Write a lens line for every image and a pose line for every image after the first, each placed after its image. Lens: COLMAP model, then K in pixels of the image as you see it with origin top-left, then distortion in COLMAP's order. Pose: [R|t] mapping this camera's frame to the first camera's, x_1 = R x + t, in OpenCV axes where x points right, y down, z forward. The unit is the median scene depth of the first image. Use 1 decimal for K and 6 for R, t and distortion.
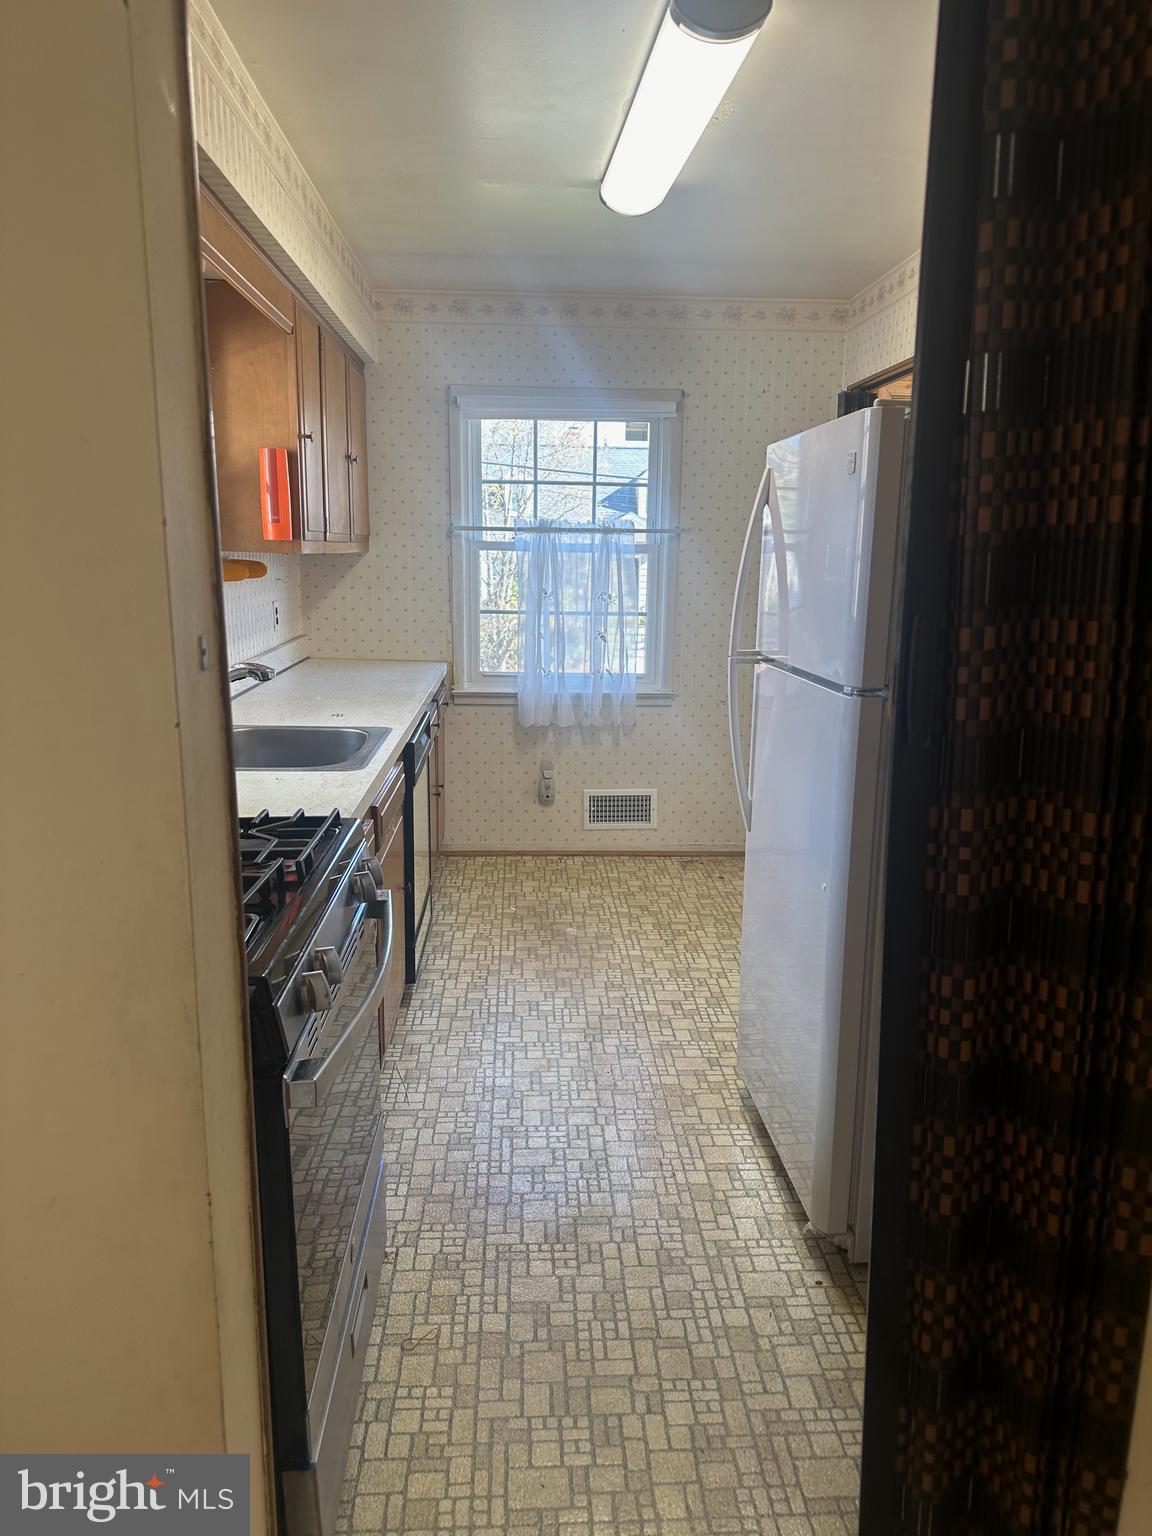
lens RADIAL K [[1093.0, 0, 576.8], [0, 1093.0, 766.9], [0, 0, 1]] dist [-0.001117, -0.005169]
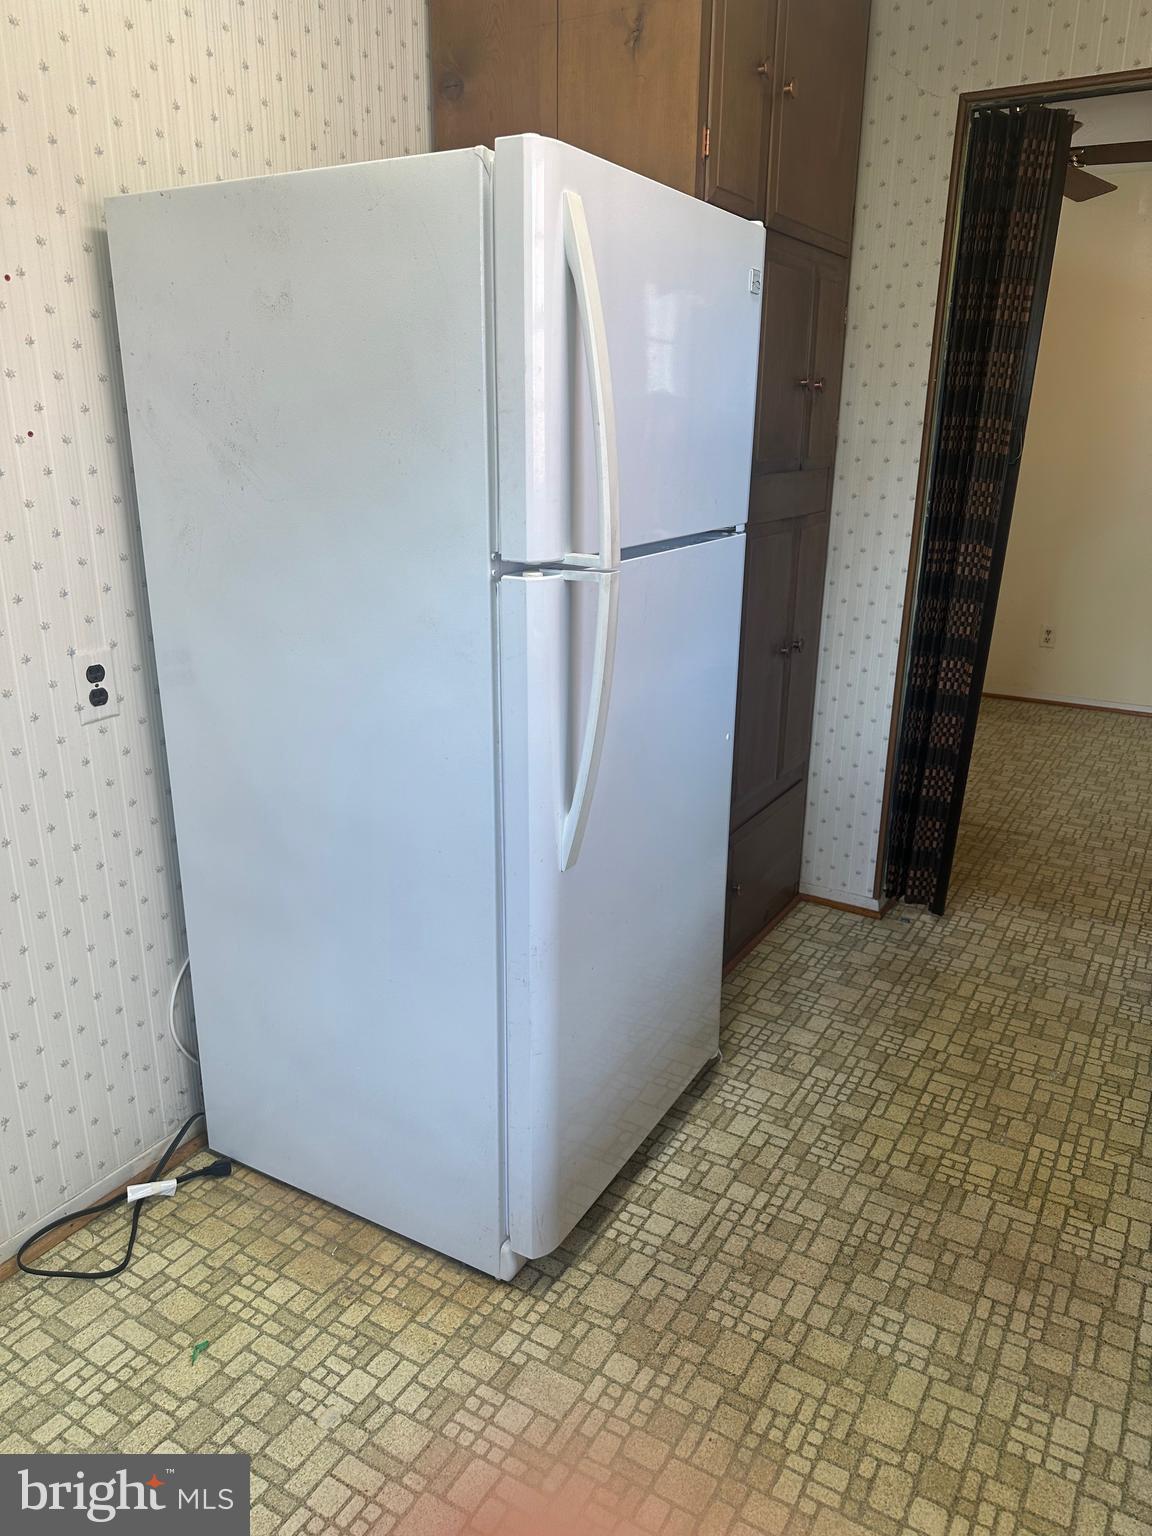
lens RADIAL K [[1093.0, 0, 578.2], [0, 1093.0, 772.5], [0, 0, 1]] dist [-0.001117, -0.005169]
pose [[-0.829928, -0.197195, 0.521855, -0.158438], [0.088390, 0.877146, 0.472020, -0.301838], [-0.550823, 0.437870, -0.710538, 1.617537]]
